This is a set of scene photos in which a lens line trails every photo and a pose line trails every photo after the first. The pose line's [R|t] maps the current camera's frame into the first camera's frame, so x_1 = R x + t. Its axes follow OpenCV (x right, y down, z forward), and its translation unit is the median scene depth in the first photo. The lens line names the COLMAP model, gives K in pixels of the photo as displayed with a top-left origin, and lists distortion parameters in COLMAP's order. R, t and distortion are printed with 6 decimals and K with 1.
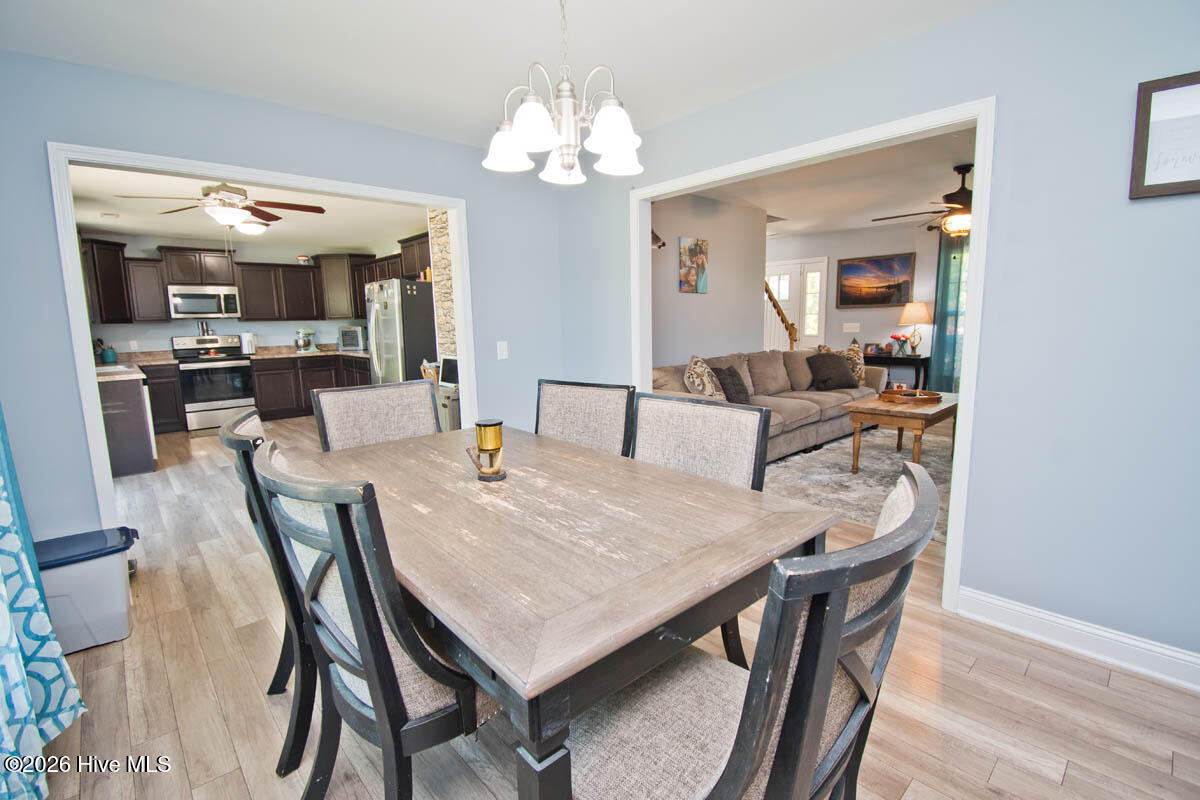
lens RADIAL K [[538.0, 0, 606.7], [0, 538.0, 394.7], [0, 0, 1]] dist [0.004991, -0.016010]
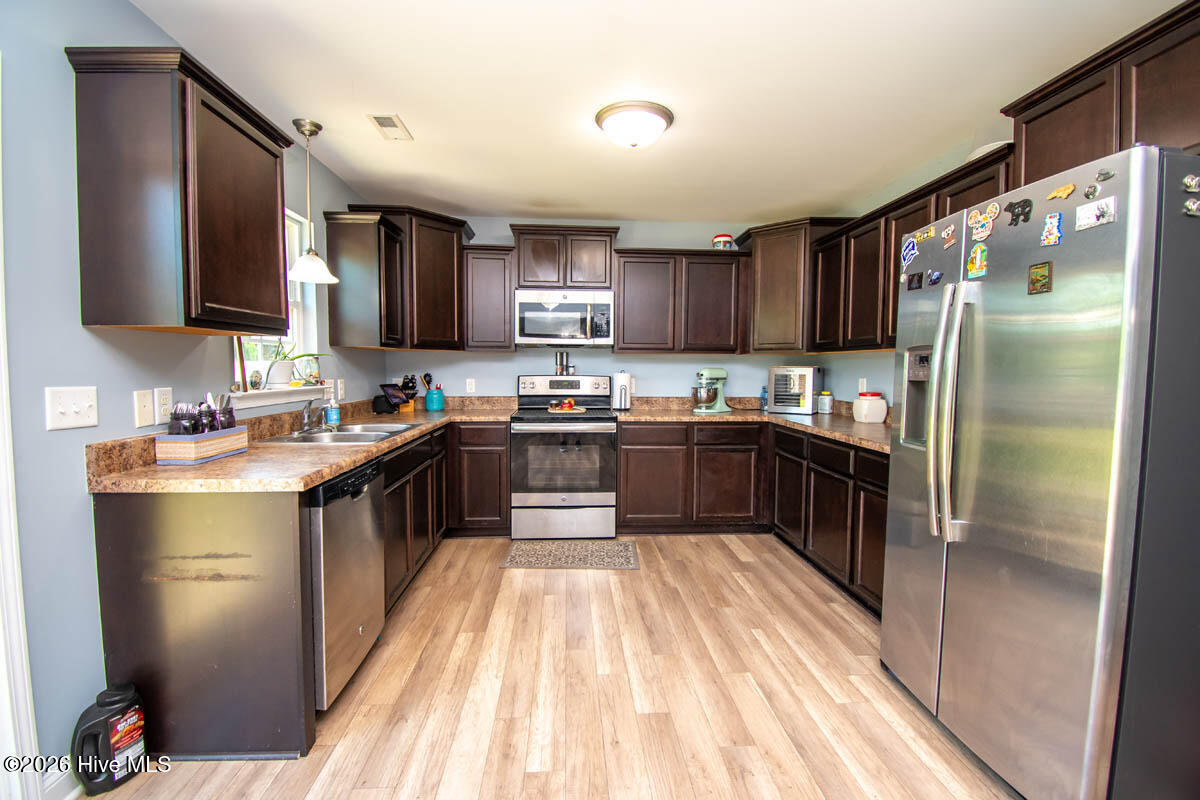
lens RADIAL K [[538.0, 0, 591.5], [0, 538.0, 401.0], [0, 0, 1]] dist [0.004991, -0.016010]
pose [[0.761193, 0.065362, -0.645223, -0.335828], [-0.113417, 0.992992, -0.033211, -0.065637], [0.638531, 0.098459, 0.763272, 0.569805]]
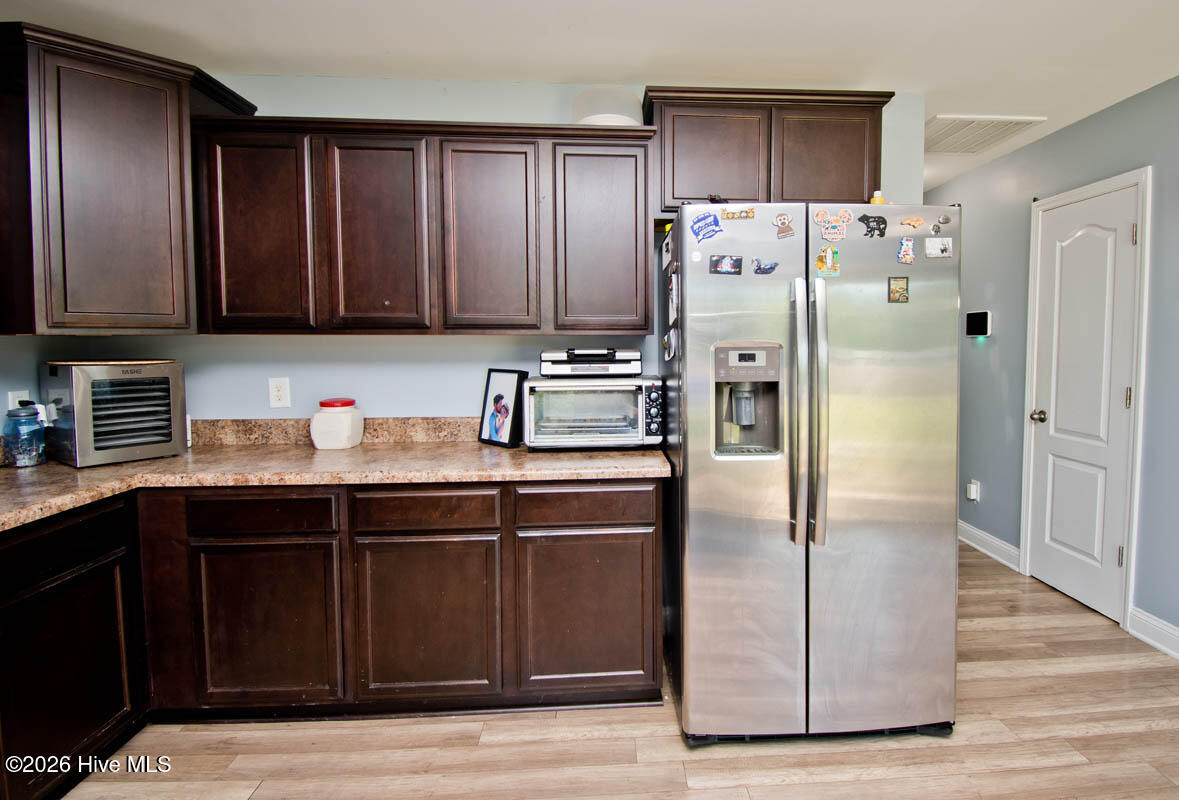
lens RADIAL K [[605.9, 0, 636.8], [0, 605.9, 369.5], [0, 0, 1]] dist [-0.001987, -0.007598]
pose [[0.630817, -0.016897, 0.775747, -0.619499], [0.100419, 0.993133, -0.060027, -0.097689], [-0.769406, 0.115766, 0.628182, 0.750574]]
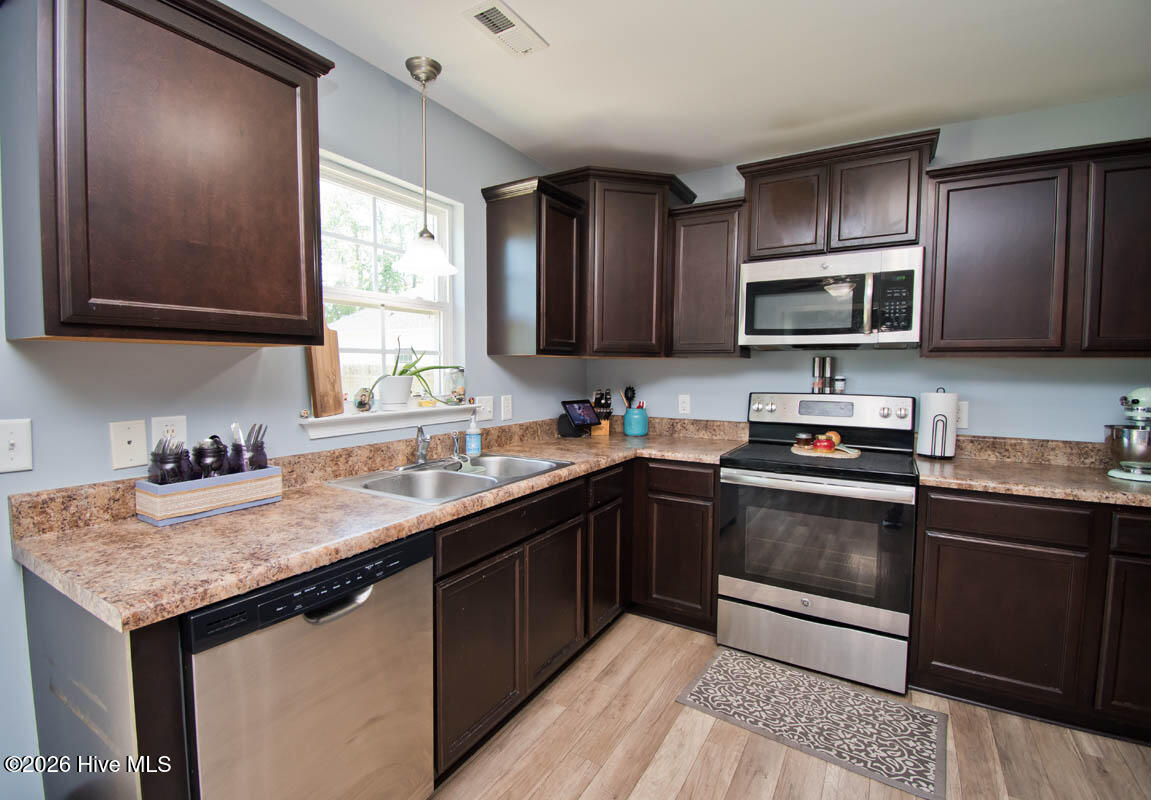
lens RADIAL K [[532.1, 0, 555.0], [0, 532.1, 400.1], [0, 0, 1]] dist [-0.001410, -0.010843]
pose [[0.254051, 0.080514, -0.963834, -0.440157], [-0.147845, 0.988050, 0.043568, -0.095122], [0.955824, 0.131429, 0.262919, 0.731184]]
